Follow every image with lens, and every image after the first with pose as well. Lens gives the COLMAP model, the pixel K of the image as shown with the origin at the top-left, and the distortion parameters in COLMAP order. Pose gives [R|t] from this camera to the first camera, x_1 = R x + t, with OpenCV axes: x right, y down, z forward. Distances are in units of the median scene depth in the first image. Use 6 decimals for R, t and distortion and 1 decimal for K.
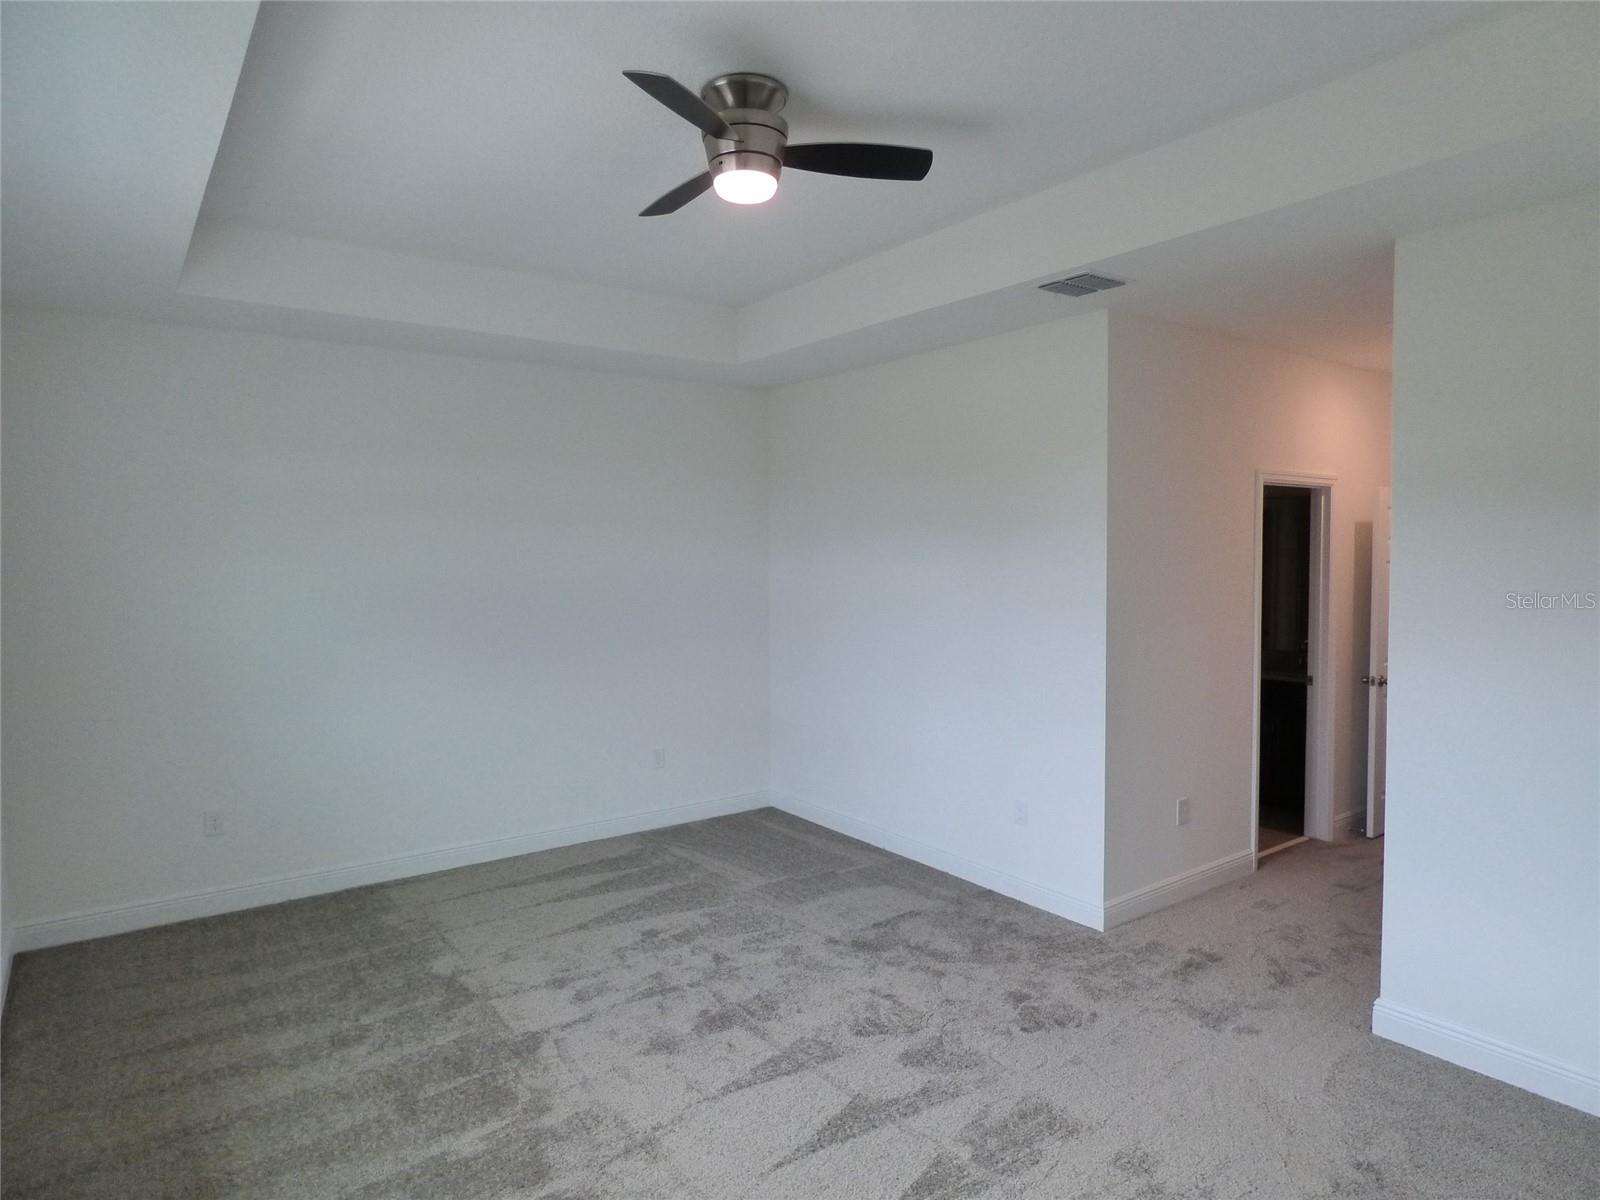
lens RADIAL K [[956.3, 0, 802.0], [0, 956.3, 600.9], [0, 0, 1]] dist [-0.015002, 0.000329]
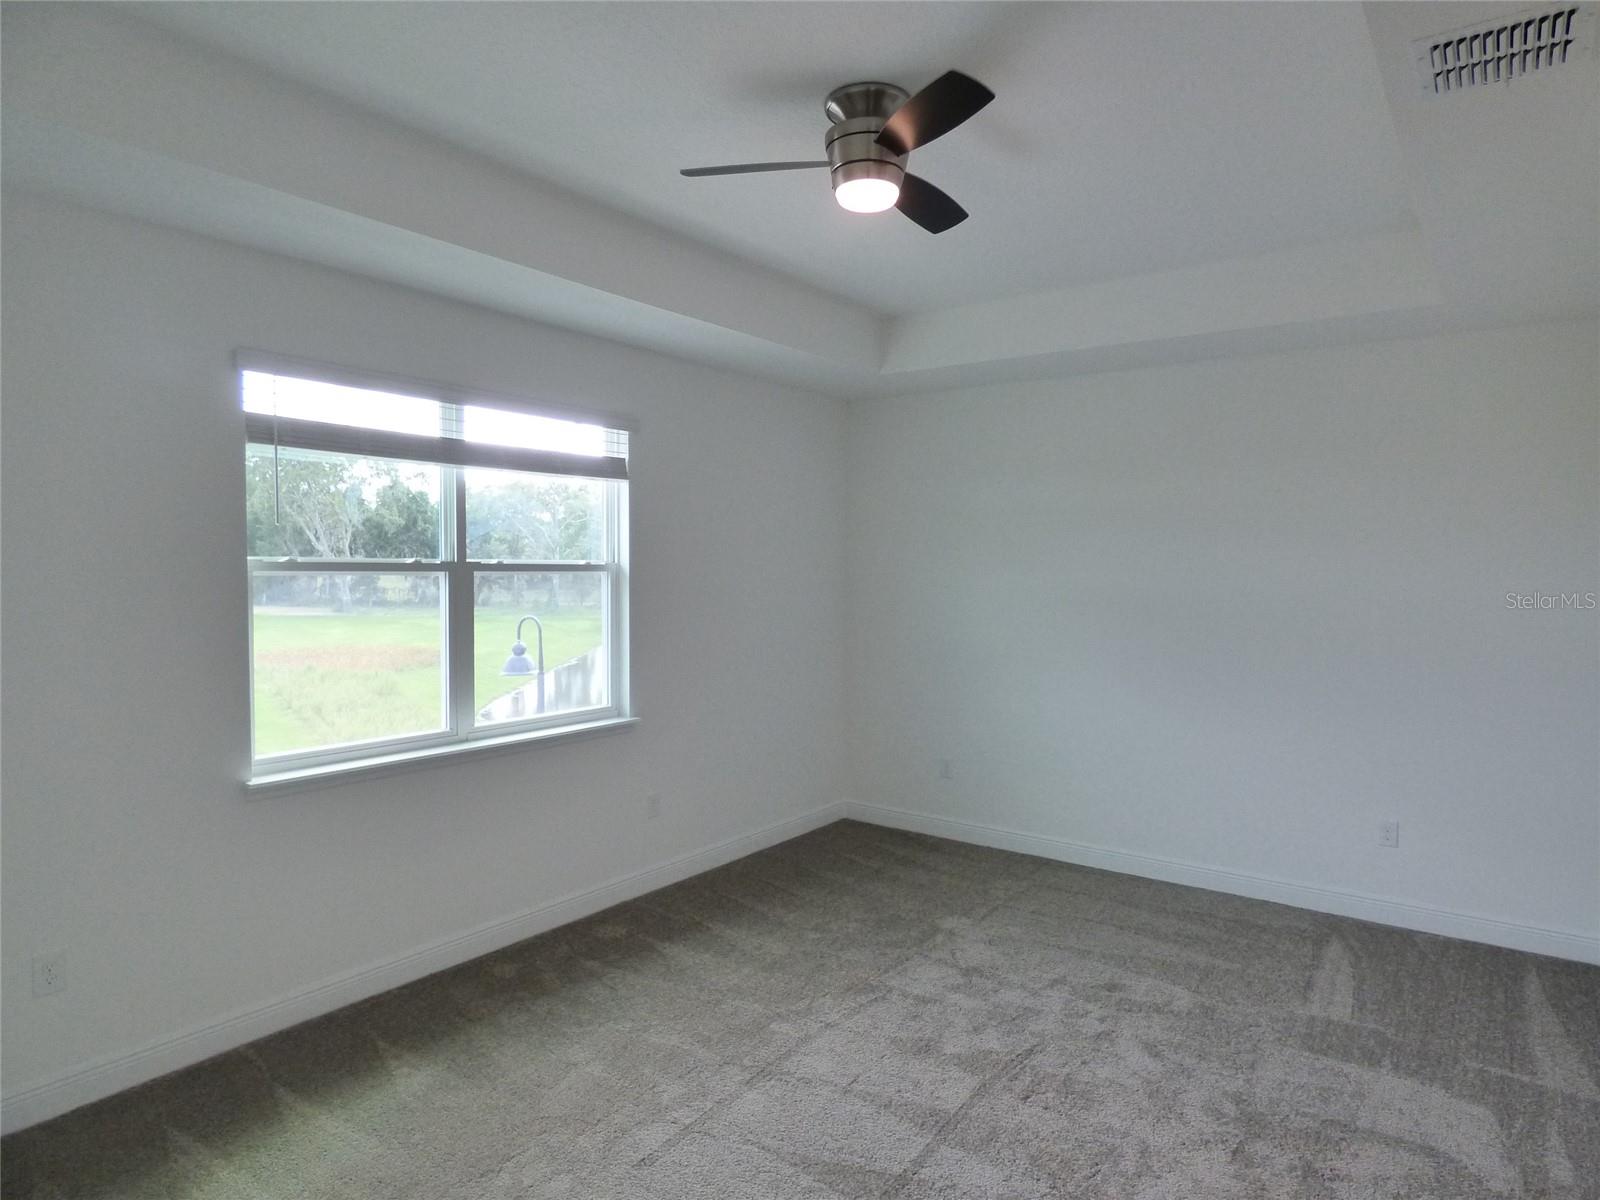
lens RADIAL K [[956.3, 0, 802.1], [0, 956.3, 599.6], [0, 0, 1]] dist [-0.015002, 0.000329]
pose [[0.300493, 0.051155, -0.952411, 0.605435], [-0.056079, 0.997781, 0.035899, -0.037308], [0.952134, 0.042623, 0.302695, 0.428037]]
